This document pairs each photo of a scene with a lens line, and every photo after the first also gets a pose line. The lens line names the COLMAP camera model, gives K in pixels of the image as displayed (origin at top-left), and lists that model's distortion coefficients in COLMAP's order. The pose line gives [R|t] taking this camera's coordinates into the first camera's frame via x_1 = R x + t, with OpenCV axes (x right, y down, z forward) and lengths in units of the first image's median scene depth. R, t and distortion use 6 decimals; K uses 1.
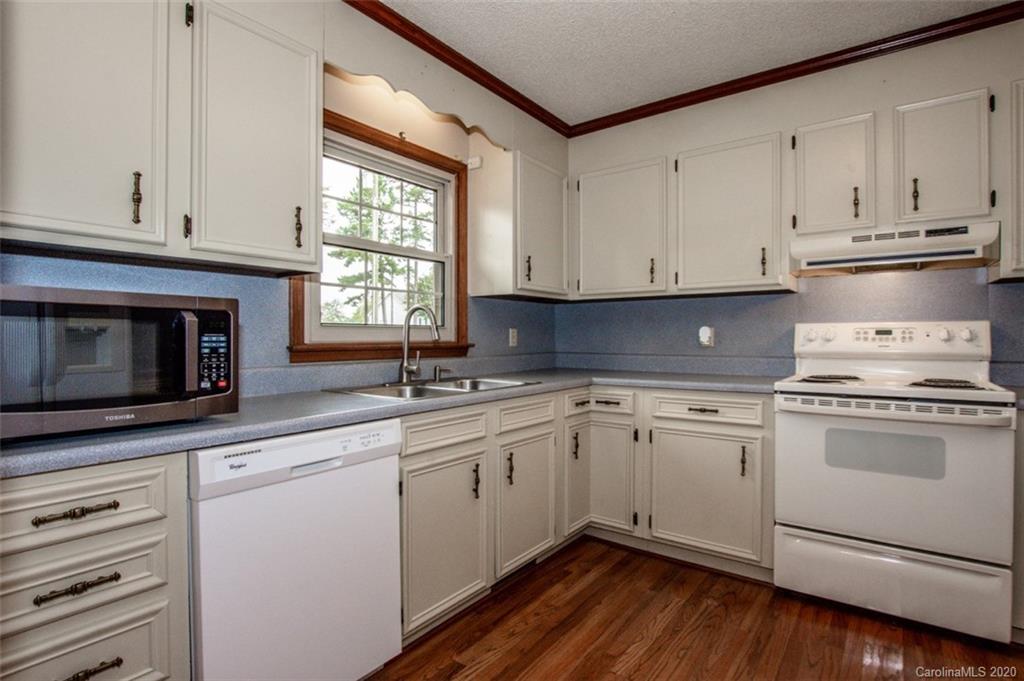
lens RADIAL K [[503.3, 0, 507.1], [0, 503.3, 345.0], [0, 0, 1]] dist [-0.038606, 0.007389]
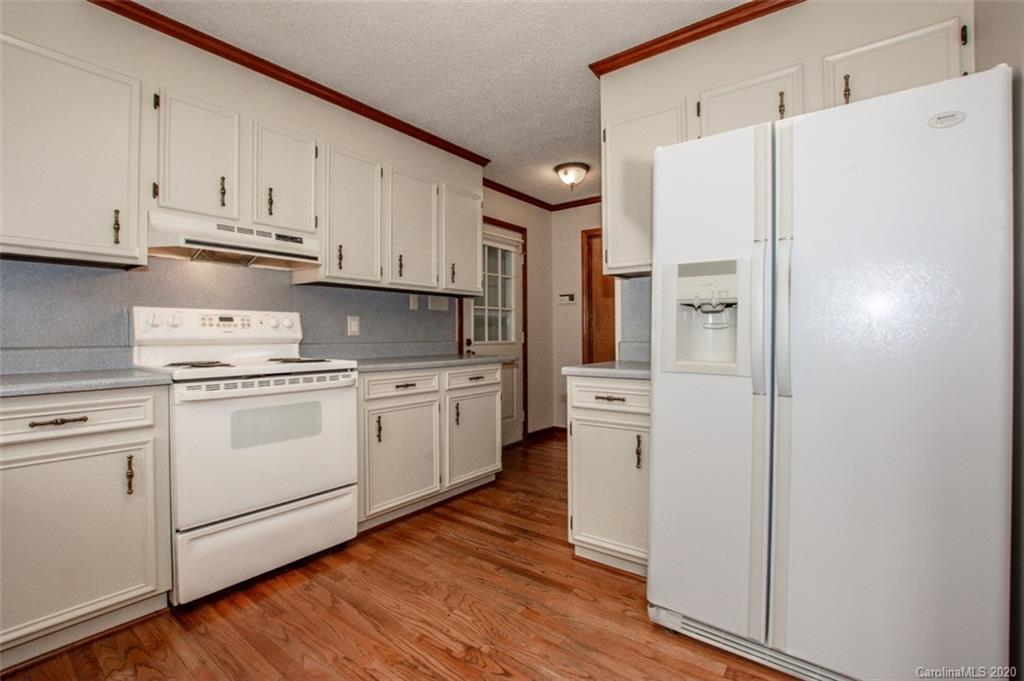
lens RADIAL K [[458.3, 0, 514.5], [0, 458.3, 339.0], [0, 0, 1]] dist [-0.039358, 0.006287]
pose [[0.000049, -0.002901, 0.999996, -0.220008], [0.019515, 0.999805, 0.002900, 0.026844], [-0.999810, 0.019515, 0.000105, 0.374429]]
